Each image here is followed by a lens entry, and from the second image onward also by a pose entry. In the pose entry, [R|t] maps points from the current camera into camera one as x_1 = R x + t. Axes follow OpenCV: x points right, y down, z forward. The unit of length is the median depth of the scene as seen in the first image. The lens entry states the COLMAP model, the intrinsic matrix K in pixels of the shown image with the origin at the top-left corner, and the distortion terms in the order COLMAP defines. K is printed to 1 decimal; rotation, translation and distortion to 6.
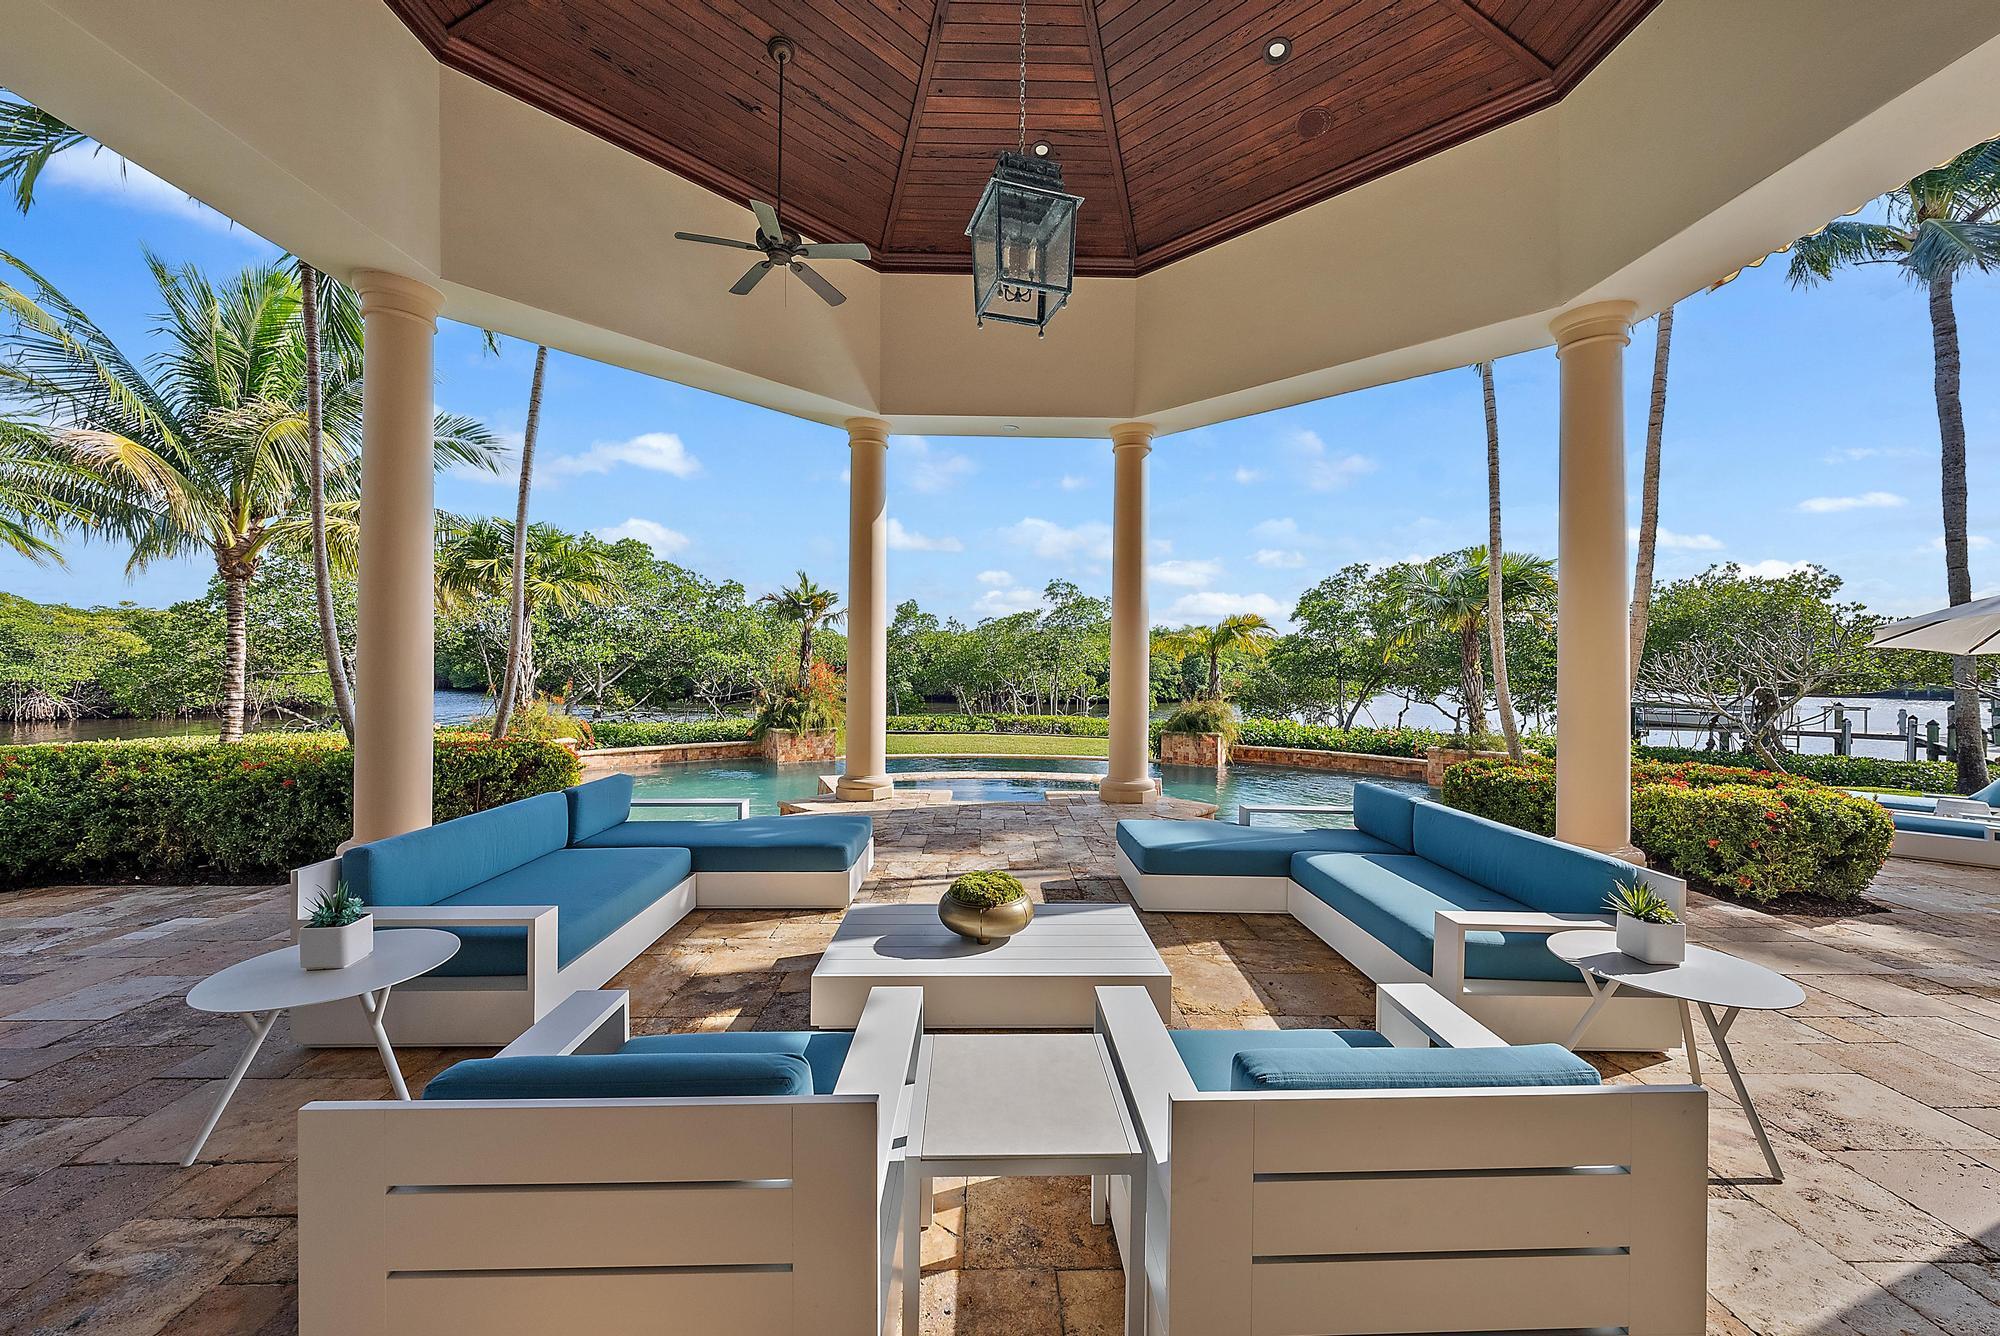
lens RADIAL K [[710.3, 0, 1000.7], [0, 710.3, 667.7], [0, 0, 1]] dist [-0.005177, 0.000540]
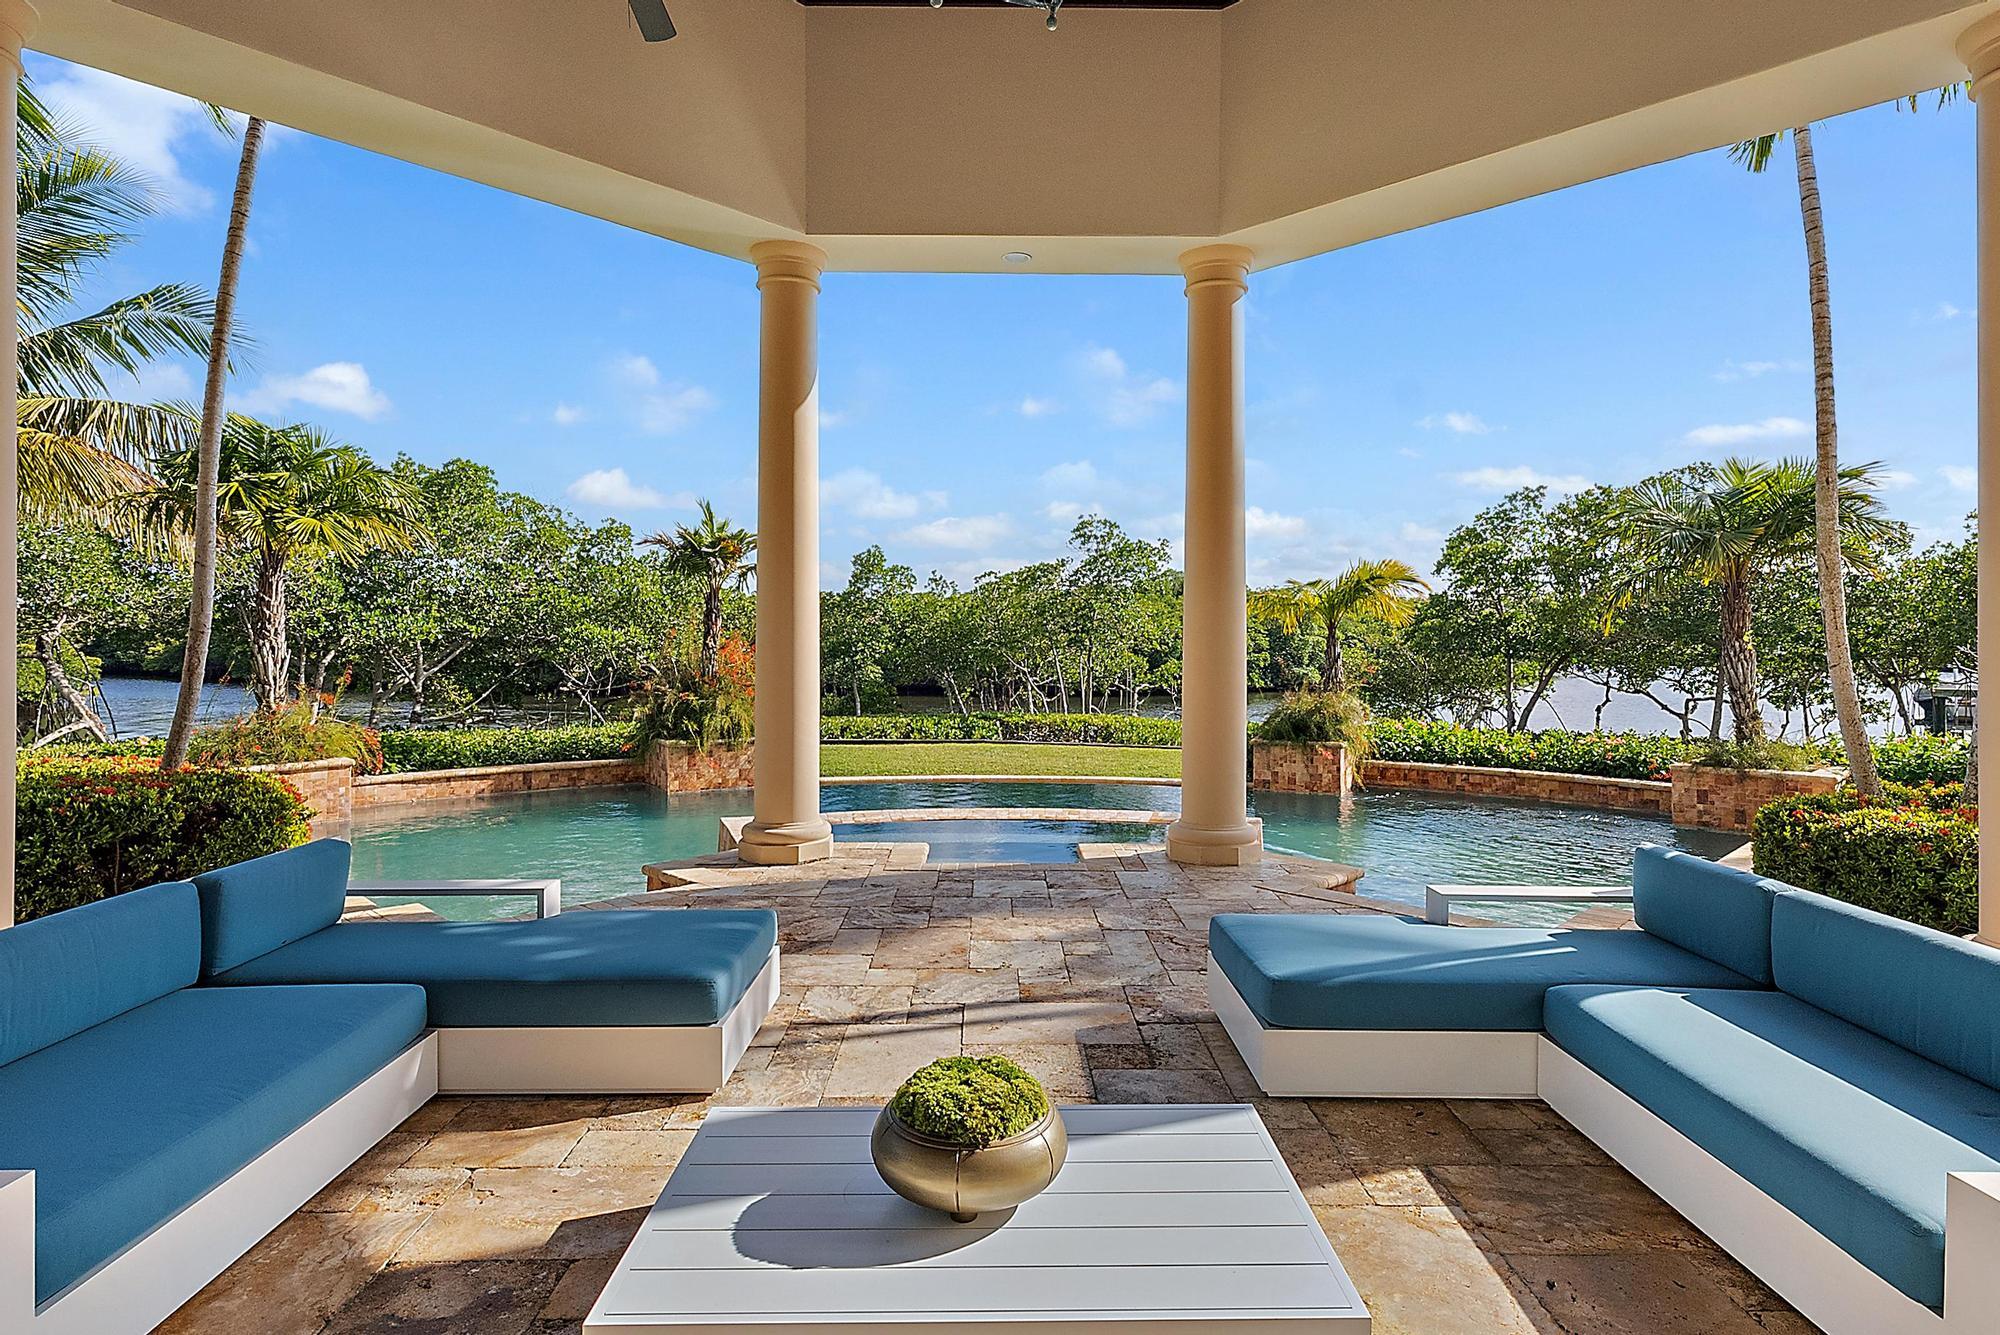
lens RADIAL K [[1014.2, 0, 999.7], [0, 1014.2, 653.9], [0, 0, 1]] dist [-0.010205, 0.001295]
pose [[0.999934, -0.006969, -0.009117, 0.003295], [0.007051, 0.999934, 0.009053, -0.000276], [0.009053, -0.009116, 0.999917, 0.111082]]
